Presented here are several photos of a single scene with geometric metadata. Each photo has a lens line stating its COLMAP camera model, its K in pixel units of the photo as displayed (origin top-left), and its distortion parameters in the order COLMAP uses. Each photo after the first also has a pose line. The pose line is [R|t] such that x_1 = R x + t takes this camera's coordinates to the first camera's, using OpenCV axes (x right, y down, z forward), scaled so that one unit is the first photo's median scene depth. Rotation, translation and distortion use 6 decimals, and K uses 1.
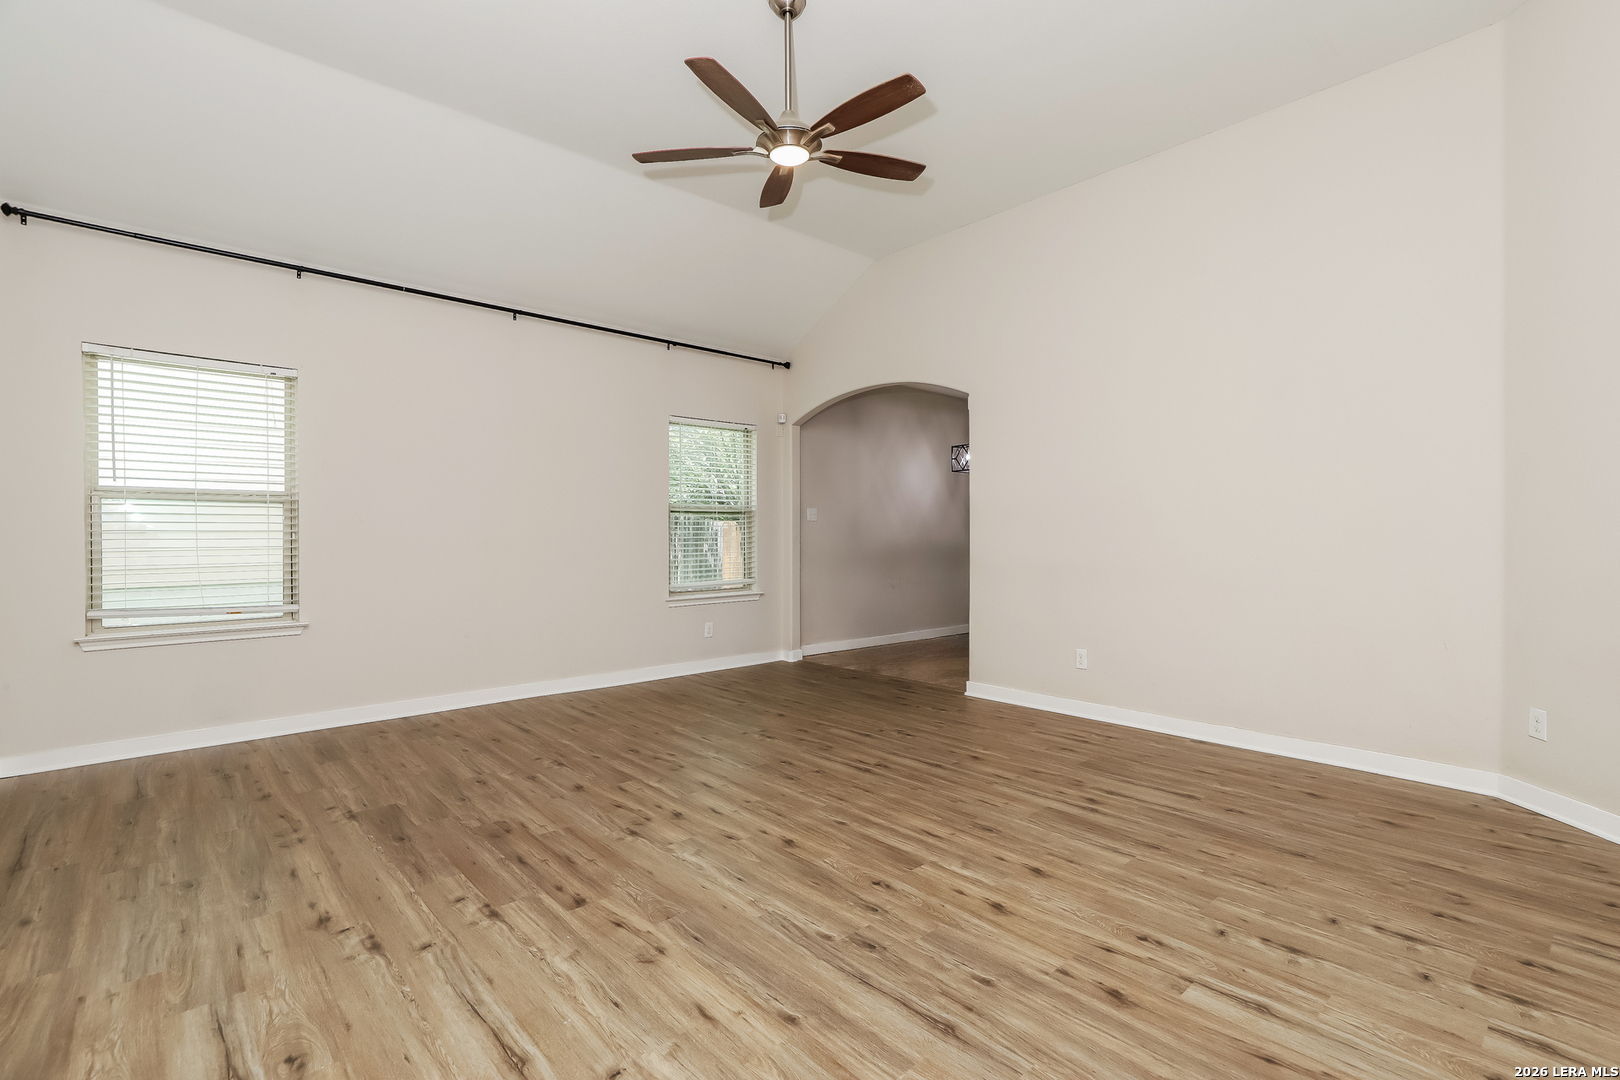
lens RADIAL K [[776.9, 0, 812.5], [0, 776.9, 537.3], [0, 0, 1]] dist [-0.018974, -0.000226]
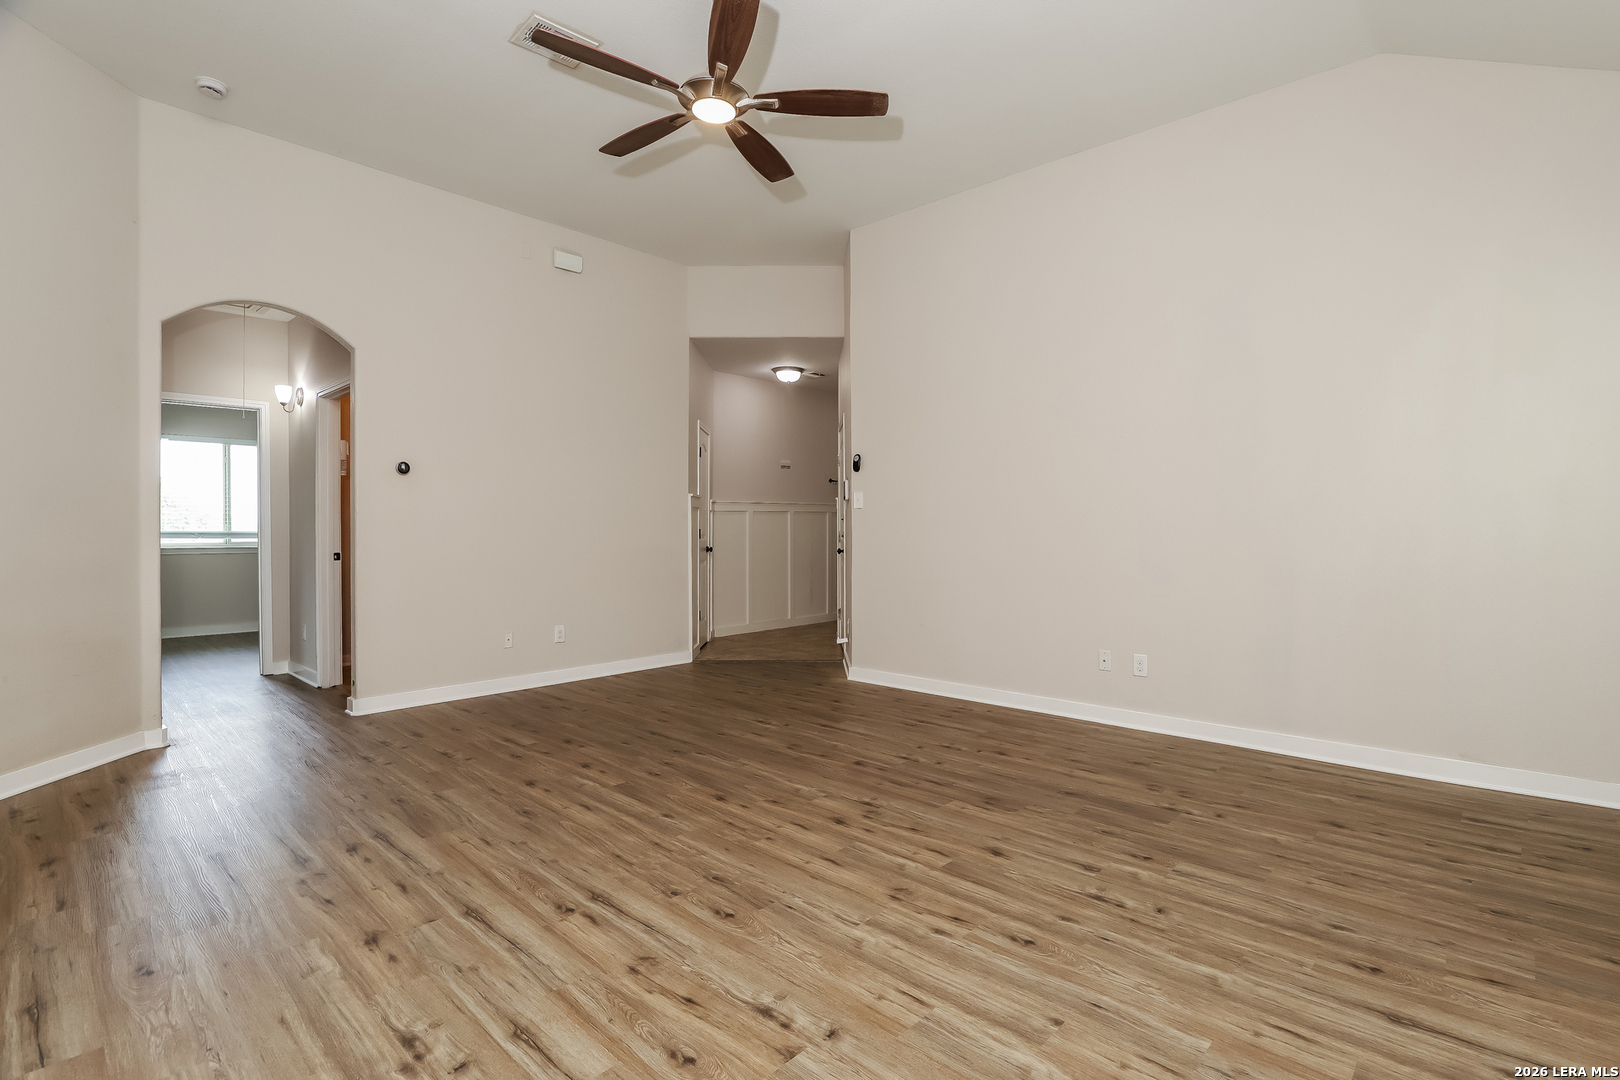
lens RADIAL K [[776.9, 0, 809.9], [0, 776.9, 525.2], [0, 0, 1]] dist [-0.018974, -0.000226]
pose [[-0.996694, 0.008922, -0.080759, -0.064648], [0.008841, 0.999960, 0.001351, -0.002767], [0.080767, 0.000633, -0.996733, 1.907626]]
